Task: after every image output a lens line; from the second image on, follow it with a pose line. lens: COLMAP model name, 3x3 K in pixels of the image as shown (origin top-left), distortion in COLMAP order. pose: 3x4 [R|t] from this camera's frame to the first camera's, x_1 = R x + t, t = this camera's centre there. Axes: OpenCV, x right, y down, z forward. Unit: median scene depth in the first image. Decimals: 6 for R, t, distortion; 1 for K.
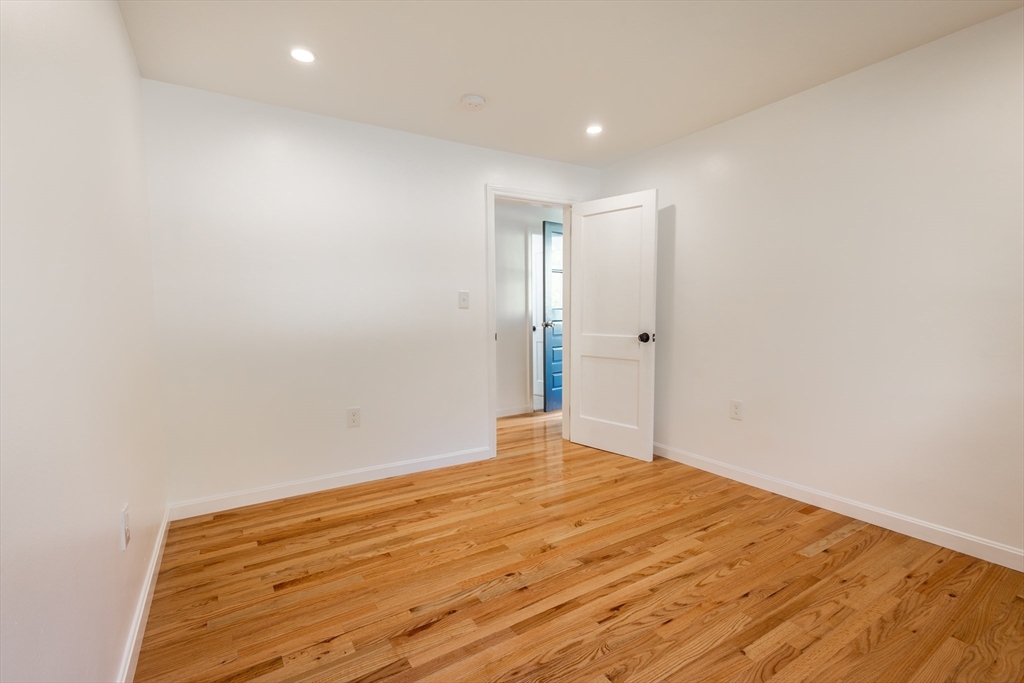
lens RADIAL K [[470.9, 0, 515.4], [0, 470.9, 342.3], [0, 0, 1]] dist [0.005907, -0.000020]
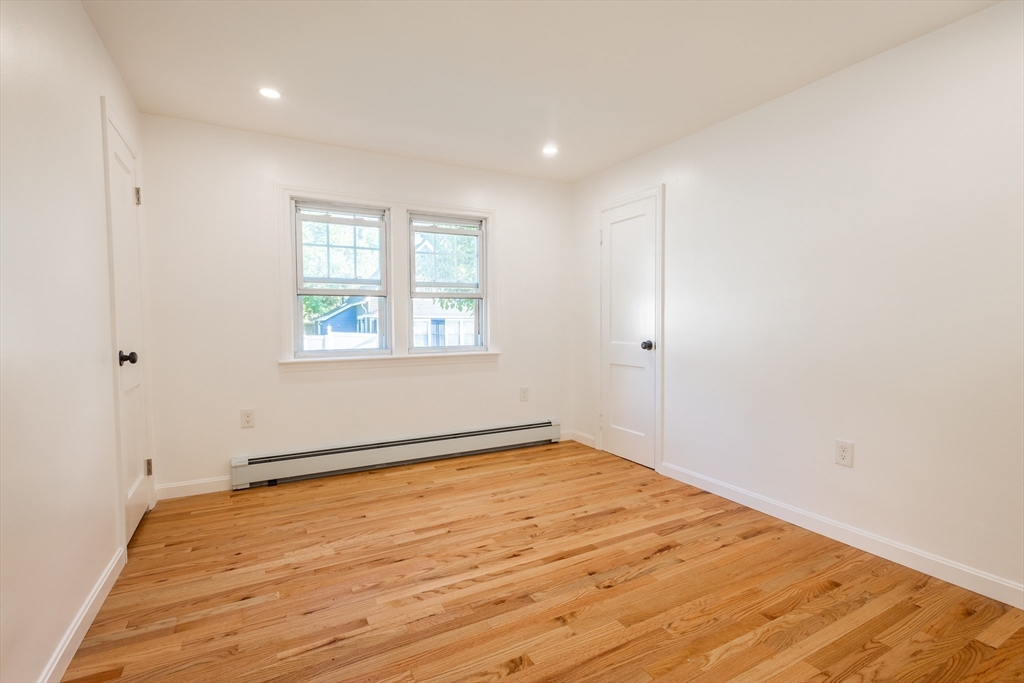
lens RADIAL K [[474.5, 0, 516.9], [0, 474.5, 341.9], [0, 0, 1]] dist [0.001604, 0.000012]
pose [[-0.997975, 0.010784, 0.062684, 0.111588], [0.017434, 0.994158, 0.106520, -0.120399], [-0.061169, 0.107397, -0.992333, 1.973516]]
